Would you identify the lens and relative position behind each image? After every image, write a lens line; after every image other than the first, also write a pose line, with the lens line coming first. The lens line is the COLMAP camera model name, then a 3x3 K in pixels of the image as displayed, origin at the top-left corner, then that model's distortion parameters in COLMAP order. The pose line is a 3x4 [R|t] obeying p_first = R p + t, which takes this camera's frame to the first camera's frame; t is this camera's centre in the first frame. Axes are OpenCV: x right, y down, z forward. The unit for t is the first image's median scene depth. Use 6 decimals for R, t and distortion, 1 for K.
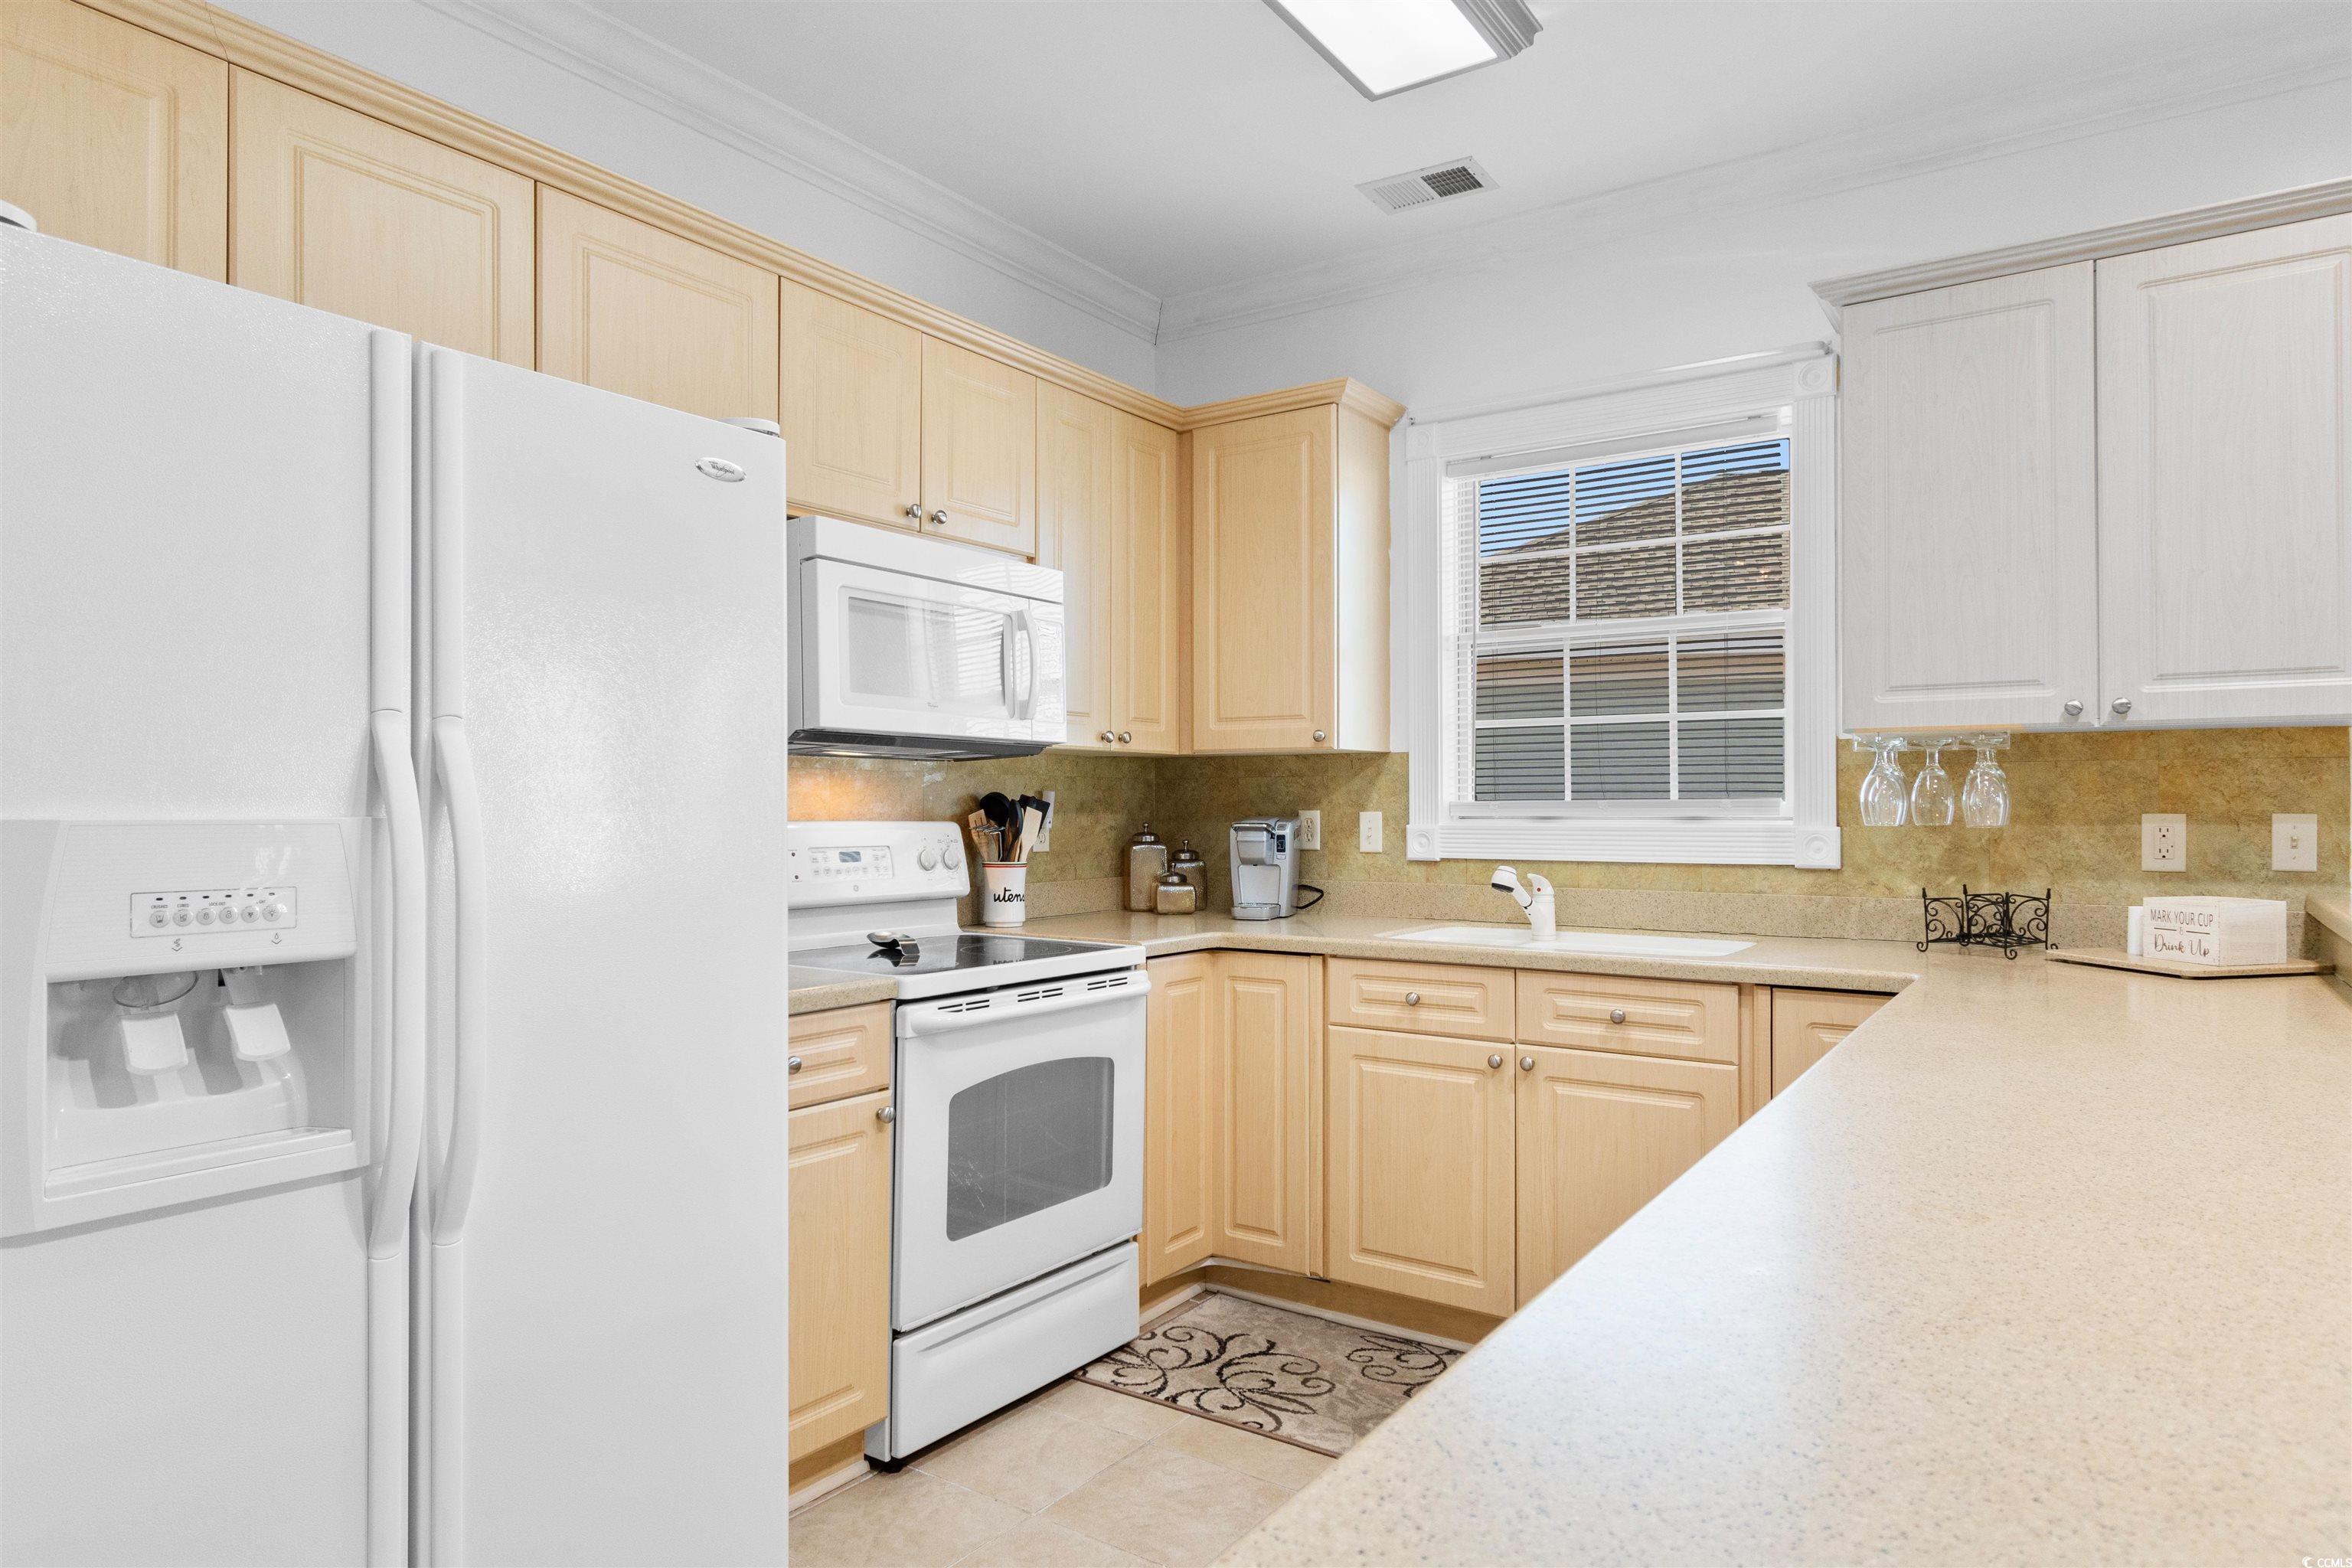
lens RADIAL K [[1384.3, 0, 1180.8], [0, 1384.3, 796.0], [0, 0, 1]] dist [-0.001406, -0.000855]
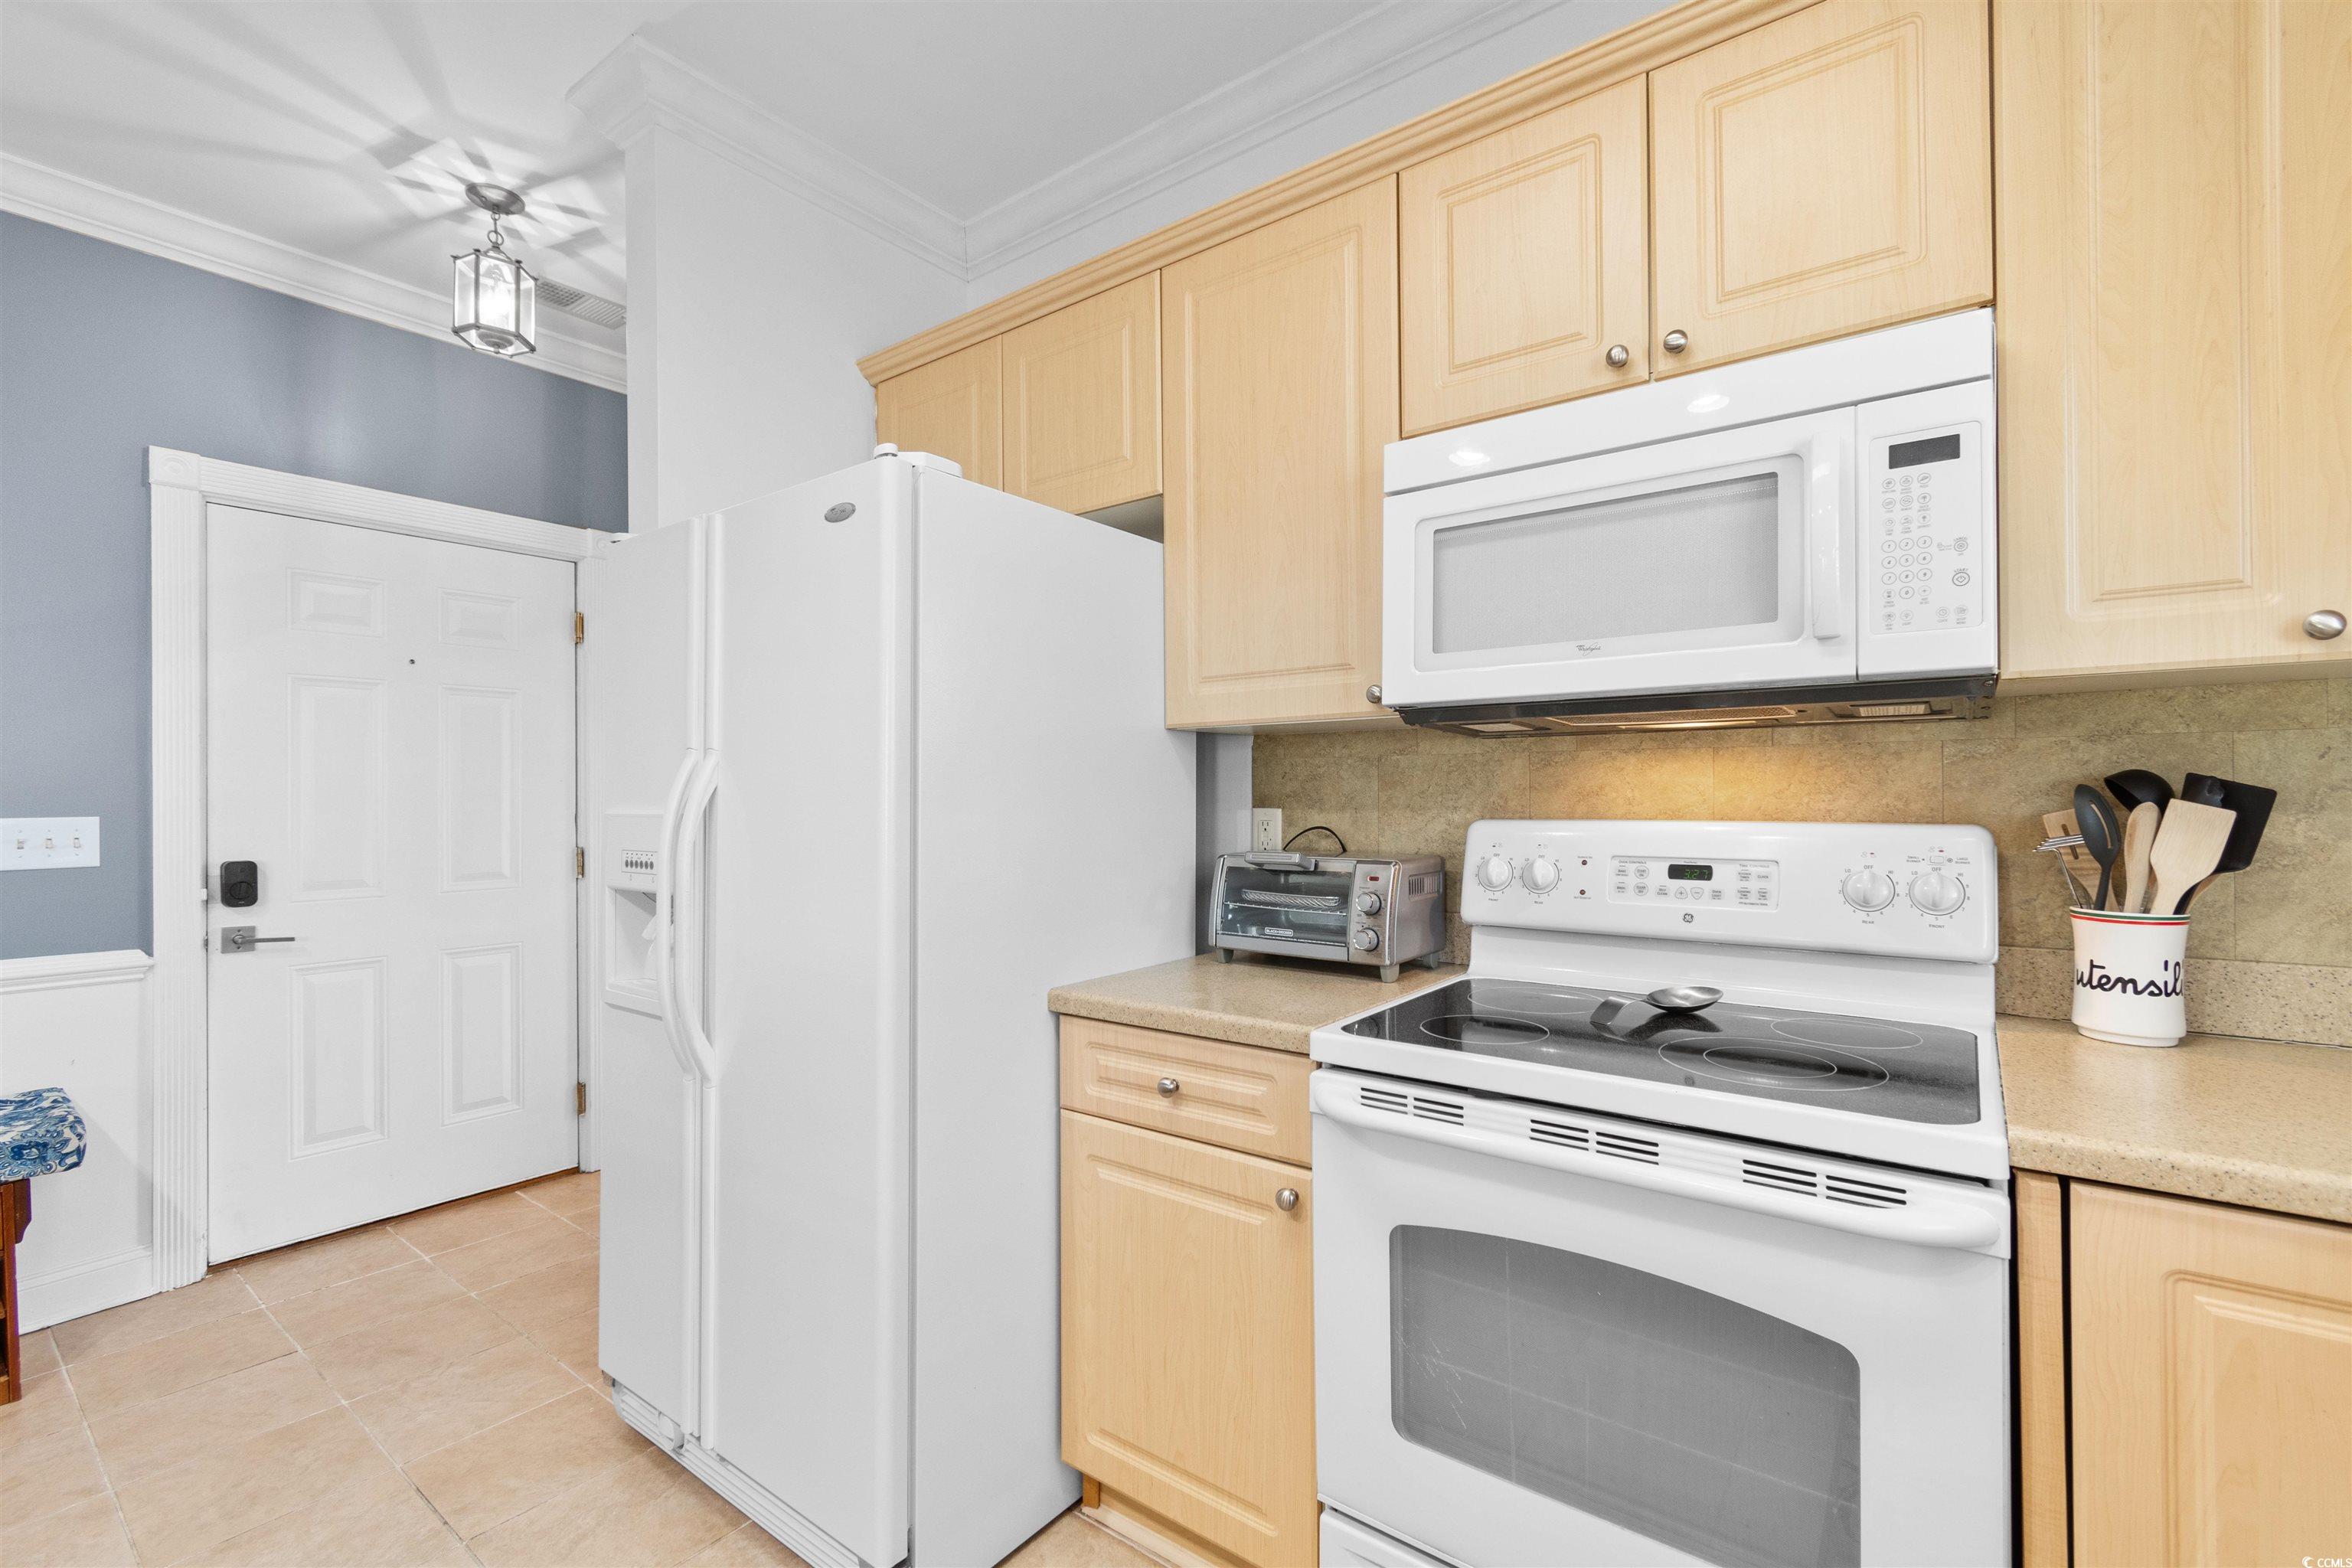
lens RADIAL K [[1035.2, 0, 1182.4], [0, 1035.2, 788.9], [0, 0, 1]] dist [0.002374, 0.000131]
pose [[-0.049854, -0.006950, -0.998732, 0.299570], [0.015498, 0.999850, -0.007731, 0.001708], [0.998636, -0.015864, -0.049738, 0.776227]]
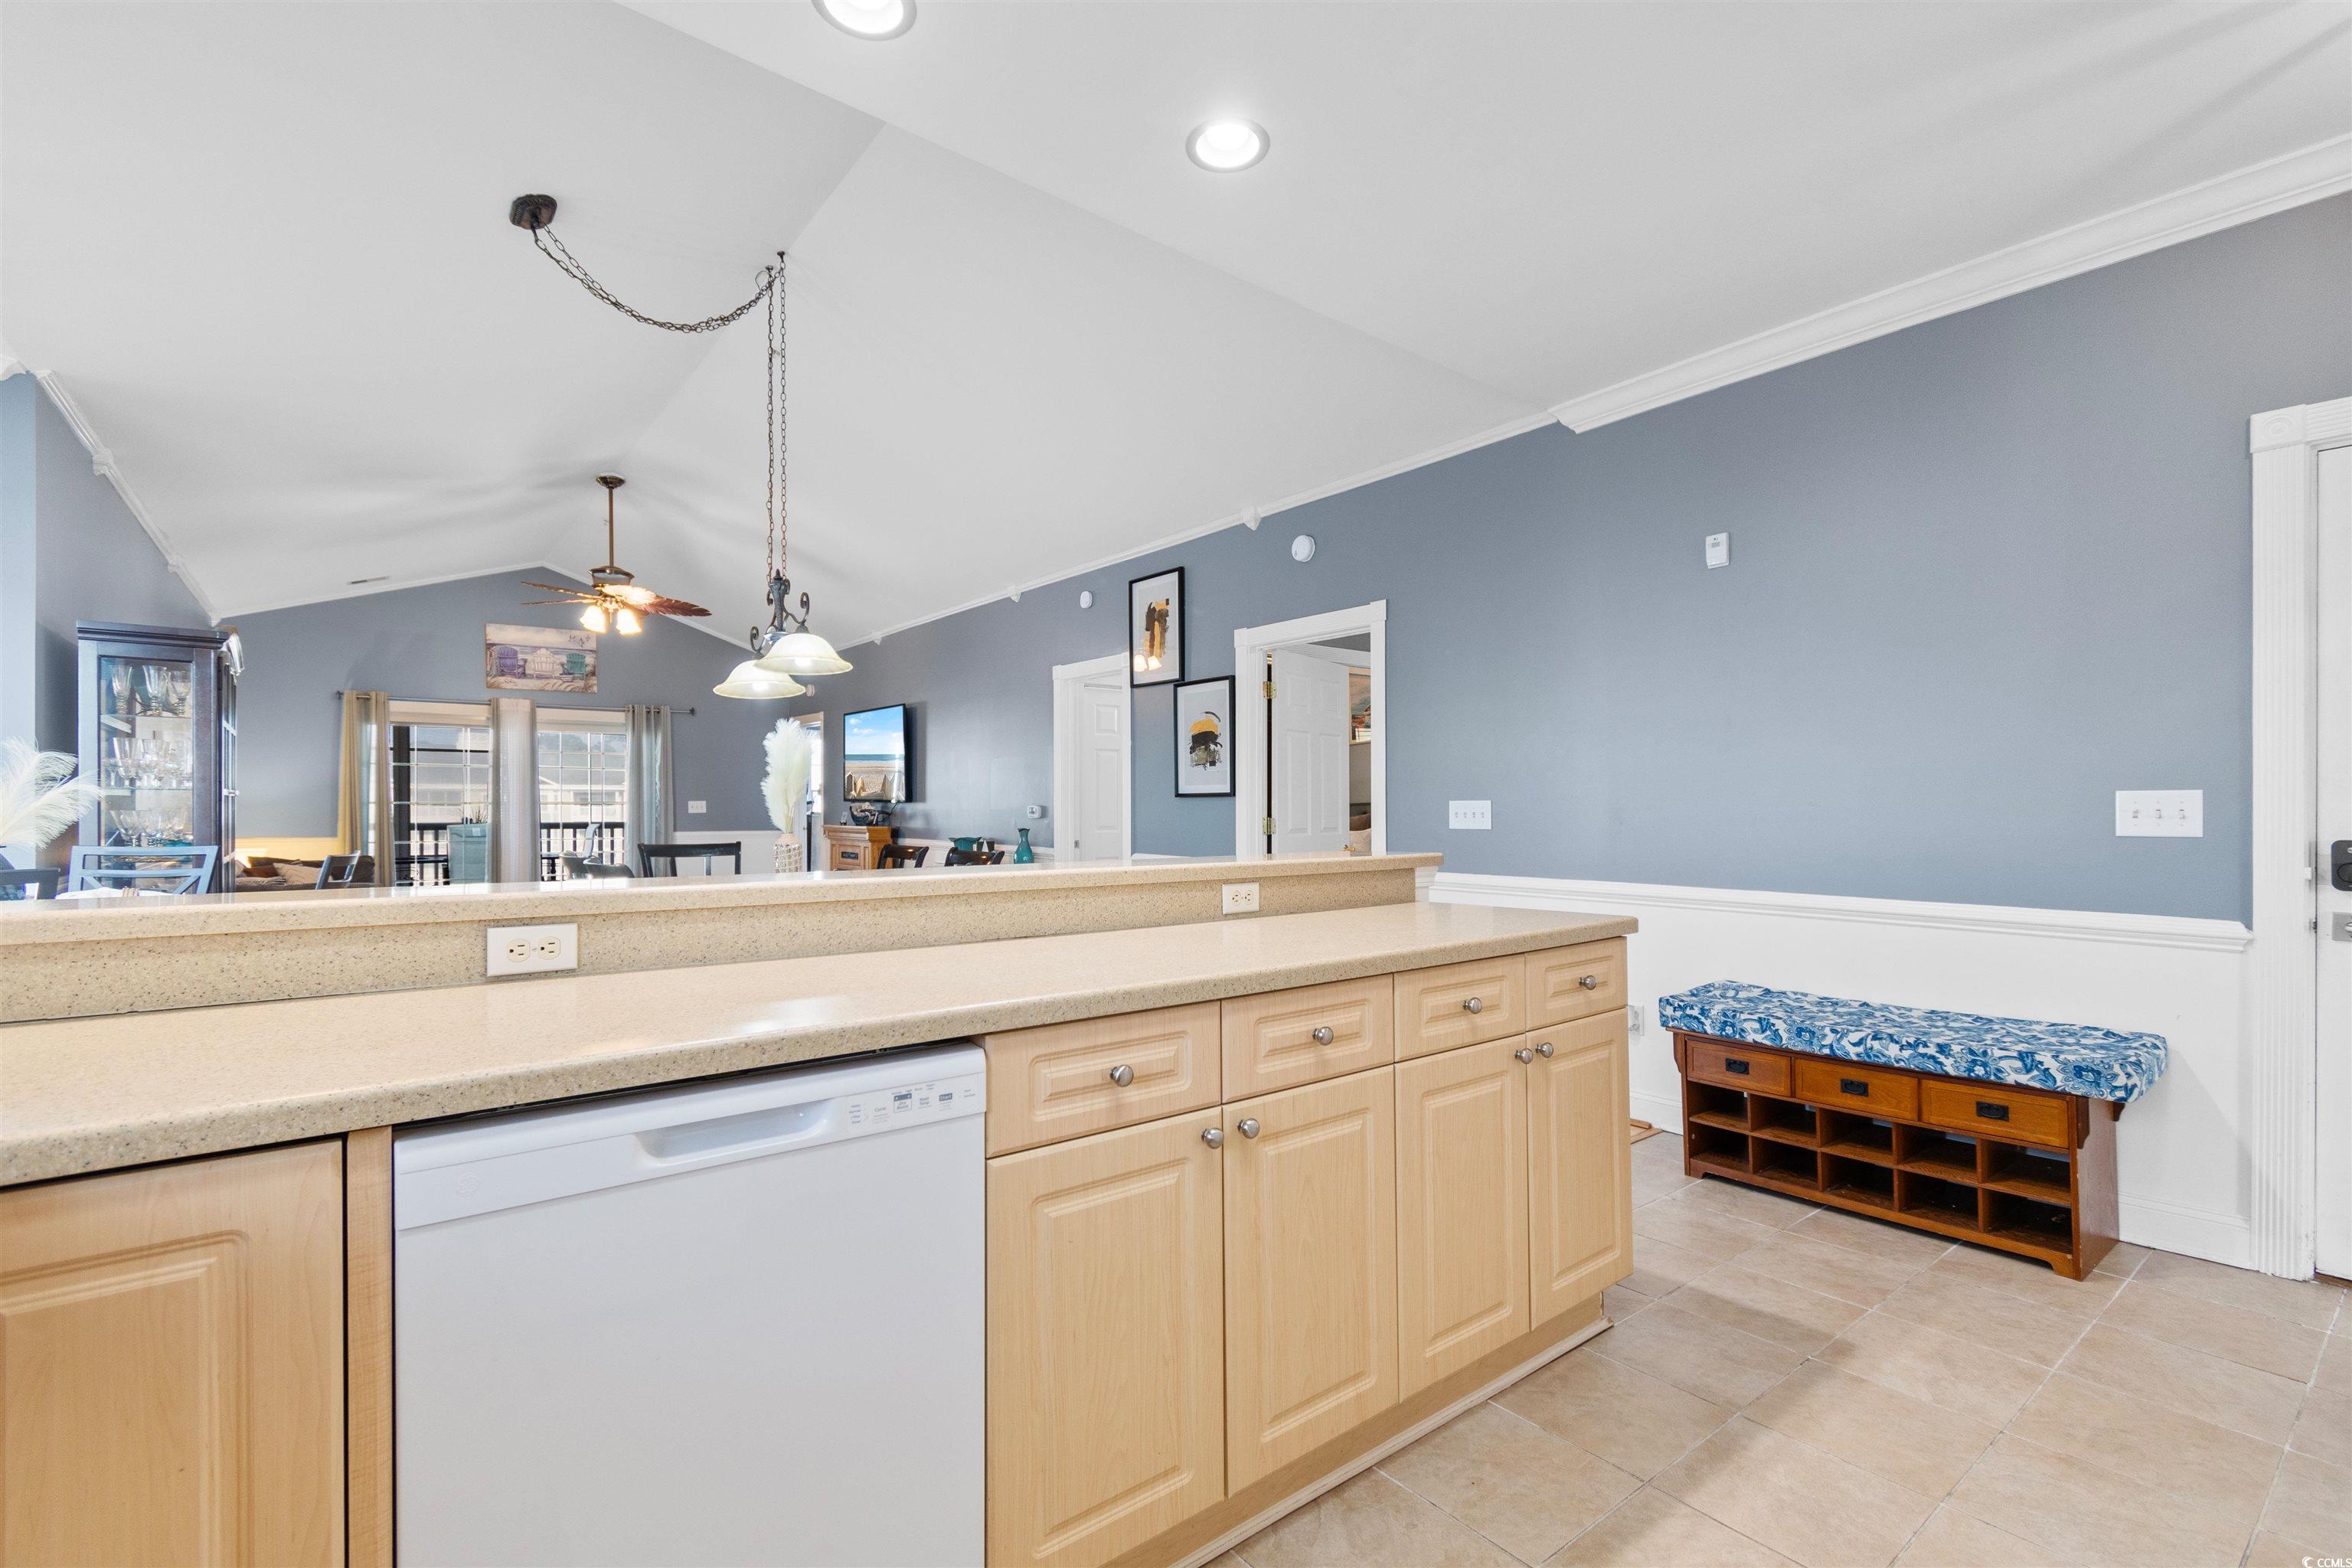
lens RADIAL K [[1037.1, 0, 1186.9], [0, 1037.1, 811.0], [0, 0, 1]] dist [0.000371, 0.000143]
pose [[-0.955978, -0.000550, 0.293437, 0.073535], [-0.001442, 0.999995, -0.002824, 0.025235], [-0.293434, -0.003122, -0.955974, 0.950695]]
